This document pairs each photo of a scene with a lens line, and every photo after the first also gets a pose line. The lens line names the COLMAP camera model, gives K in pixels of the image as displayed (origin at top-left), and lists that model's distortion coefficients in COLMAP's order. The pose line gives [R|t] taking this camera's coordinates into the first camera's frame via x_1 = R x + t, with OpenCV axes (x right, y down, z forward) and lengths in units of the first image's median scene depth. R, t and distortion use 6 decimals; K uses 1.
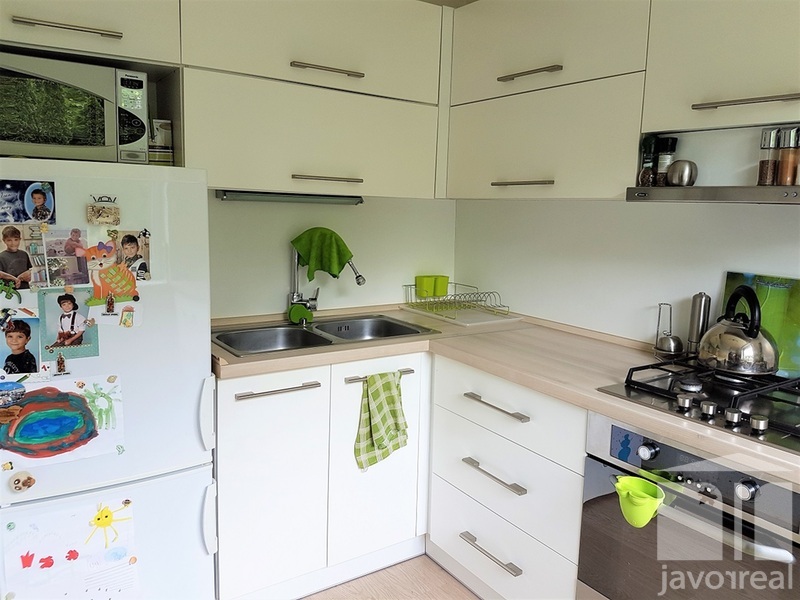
lens RADIAL K [[611.5, 0, 400.0], [0, 611.5, 300.0], [0, 0, 1]] dist [0.249417, -0.384371]
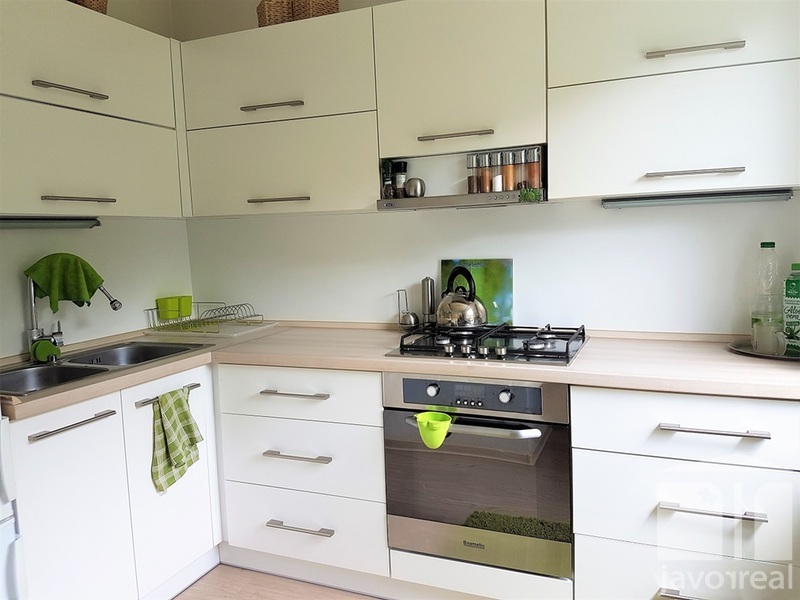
lens RADIAL K [[611.5, 0, 400.0], [0, 611.5, 300.0], [0, 0, 1]] dist [0.249417, -0.384371]
pose [[0.842767, -0.117345, 0.525332, -0.236670], [0.142361, 0.989788, -0.007291, 0.033705], [-0.519112, 0.080931, 0.850866, -0.069432]]
